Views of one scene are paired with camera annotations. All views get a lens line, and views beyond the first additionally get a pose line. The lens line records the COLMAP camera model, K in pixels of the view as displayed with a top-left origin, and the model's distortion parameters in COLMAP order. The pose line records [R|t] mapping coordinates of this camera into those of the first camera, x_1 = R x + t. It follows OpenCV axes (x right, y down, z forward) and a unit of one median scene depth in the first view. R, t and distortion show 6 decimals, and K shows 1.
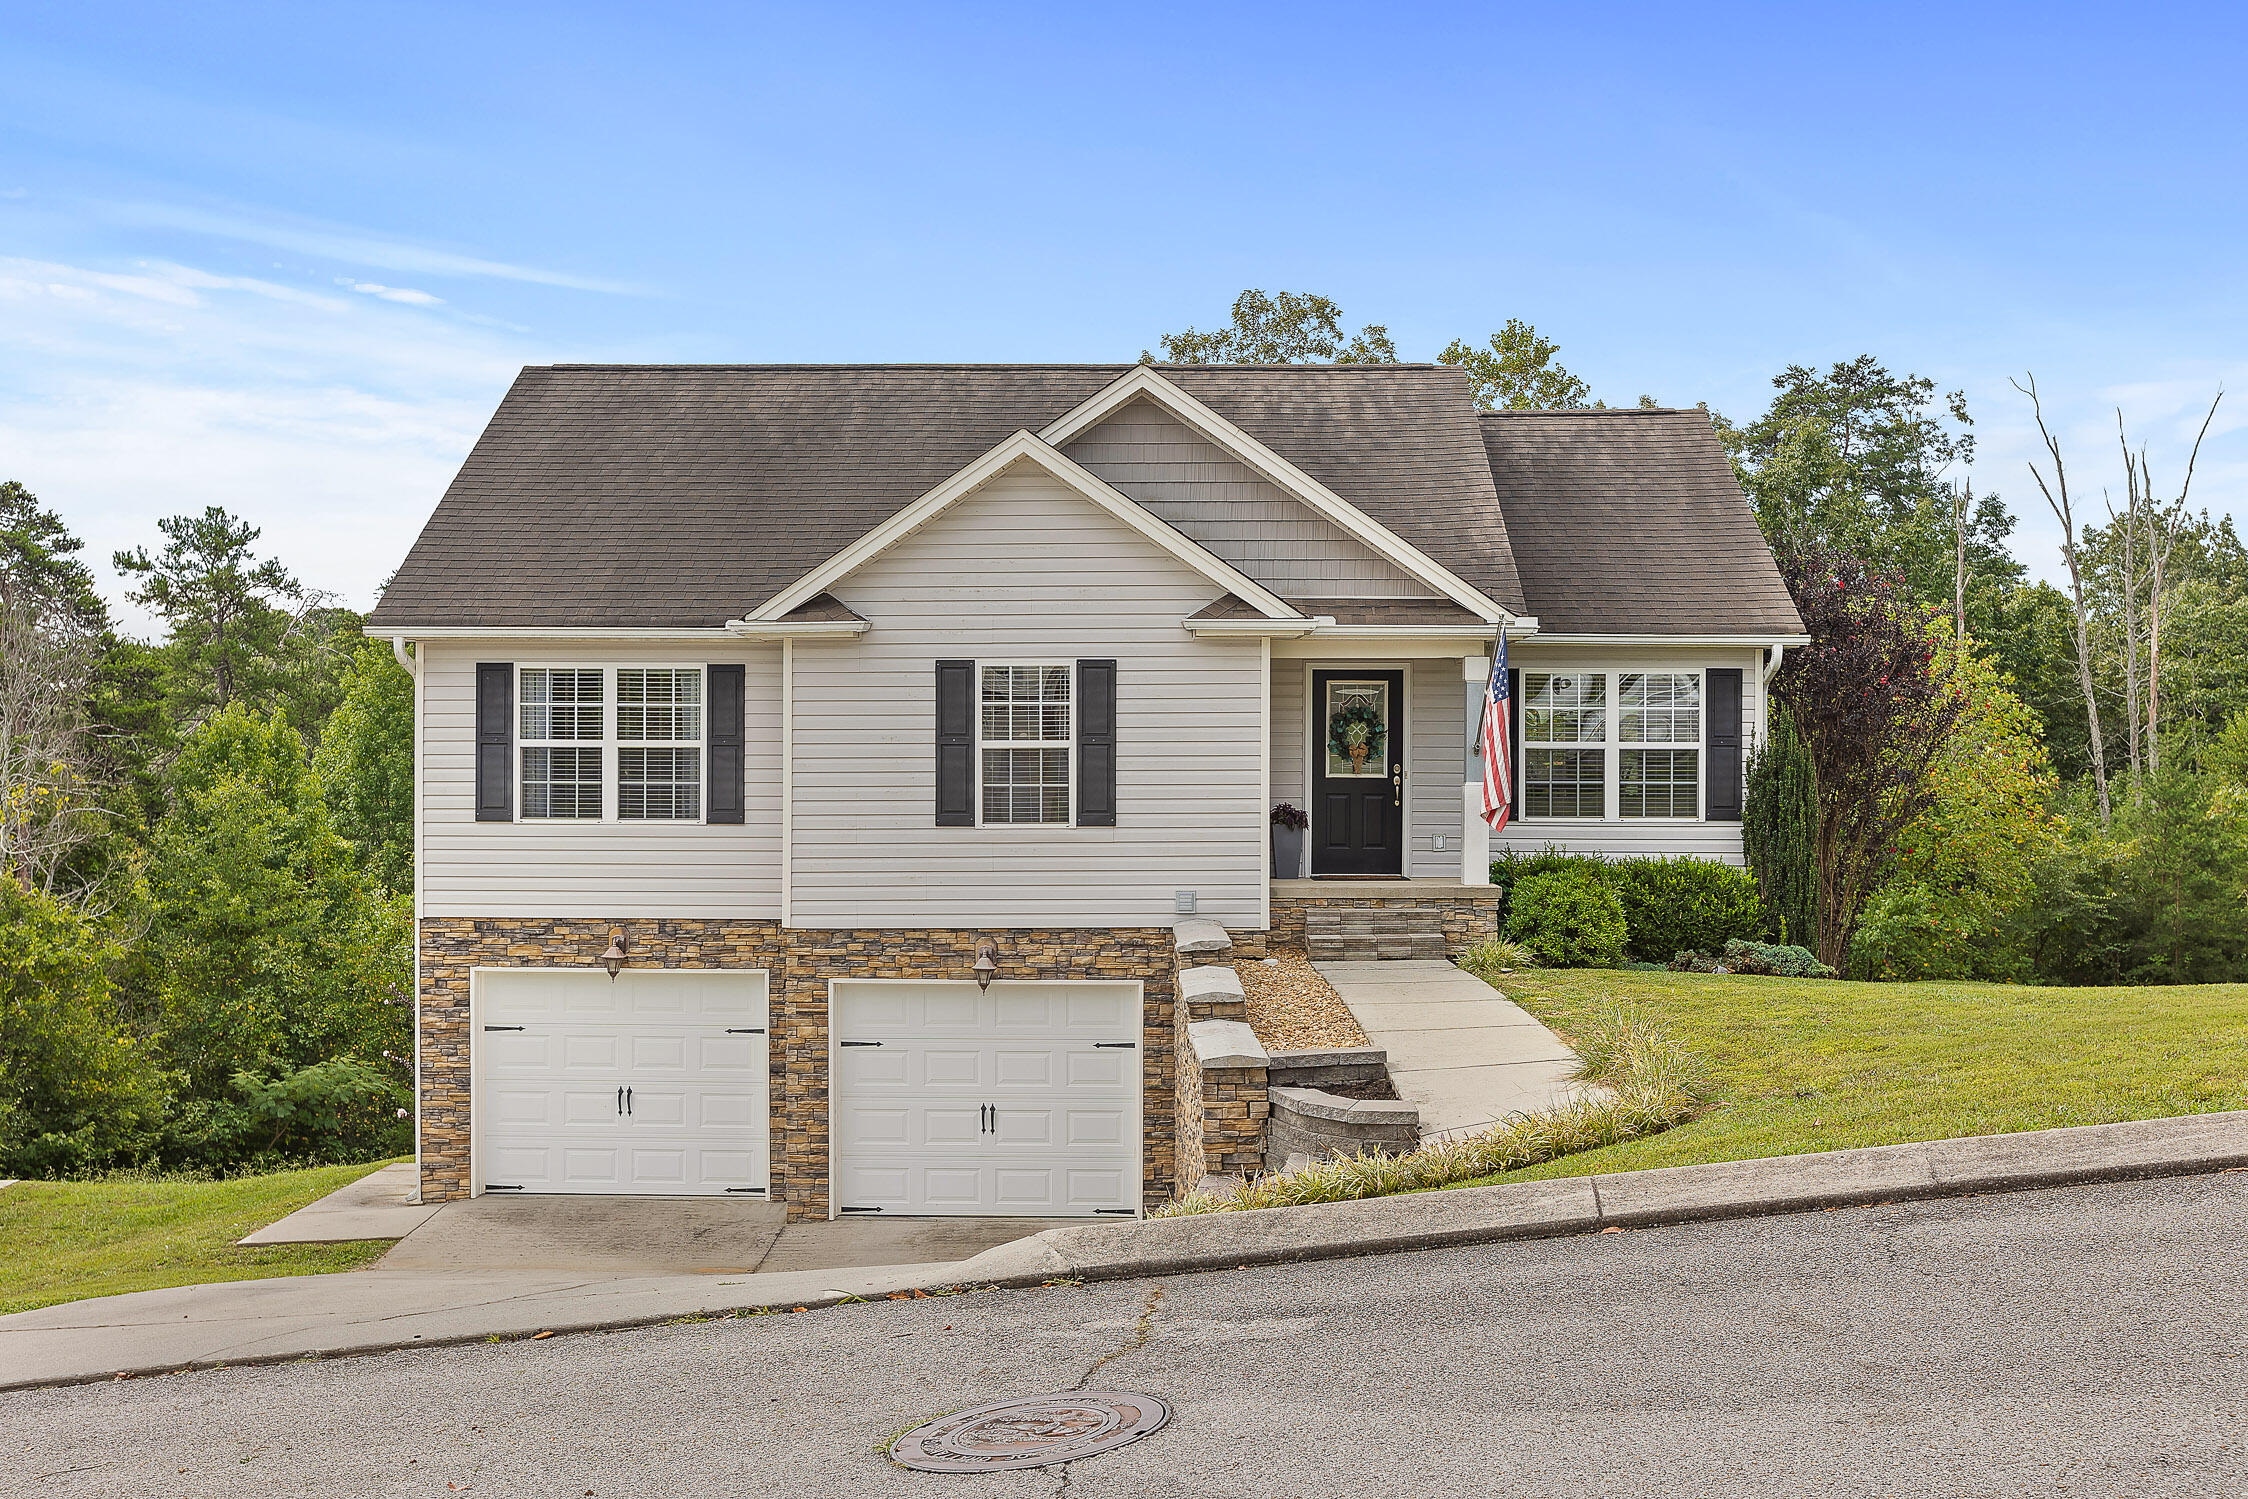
lens RADIAL K [[2199.9, 0, 1124.0], [0, 2199.9, 749.5], [0, 0, 1]] dist [-0.004310, -0.001489]
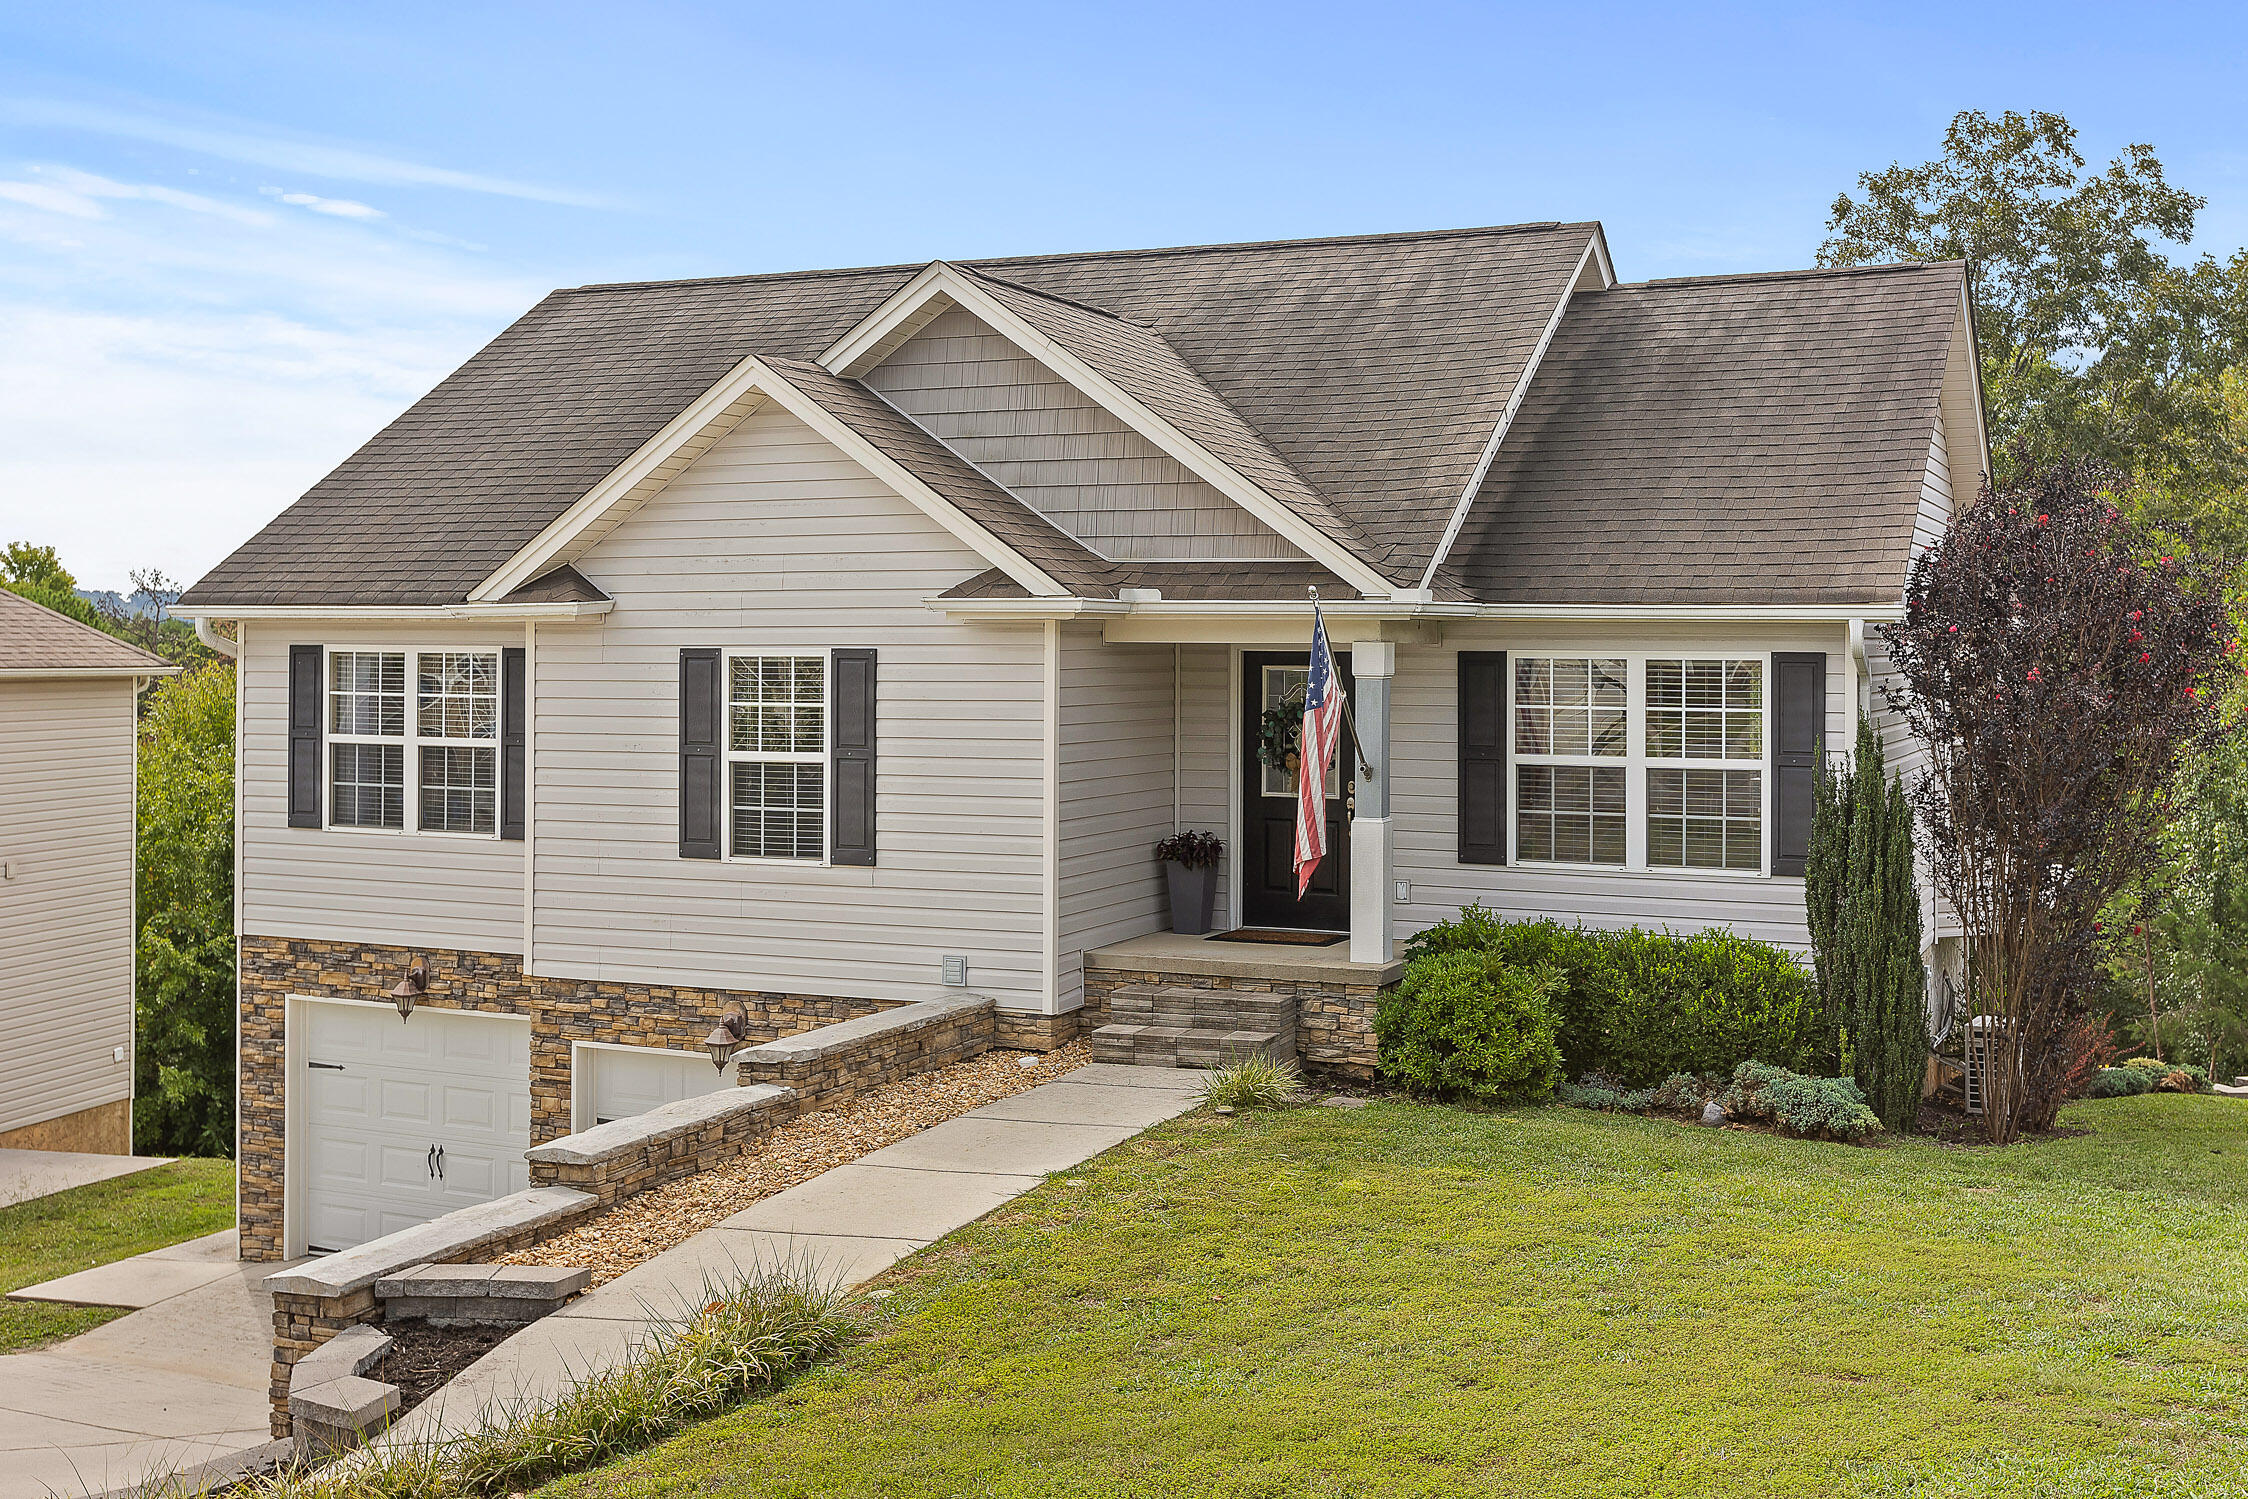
lens RADIAL K [[2393.9, 0, 1124.3], [0, 2393.9, 609.7], [0, 0, 1]] dist [-0.008594, -0.004680]
pose [[0.928441, -0.004057, -0.371458, 0.368052], [-0.001647, 0.999886, -0.015037, -0.040106], [0.371477, 0.014572, 0.928328, 0.244891]]
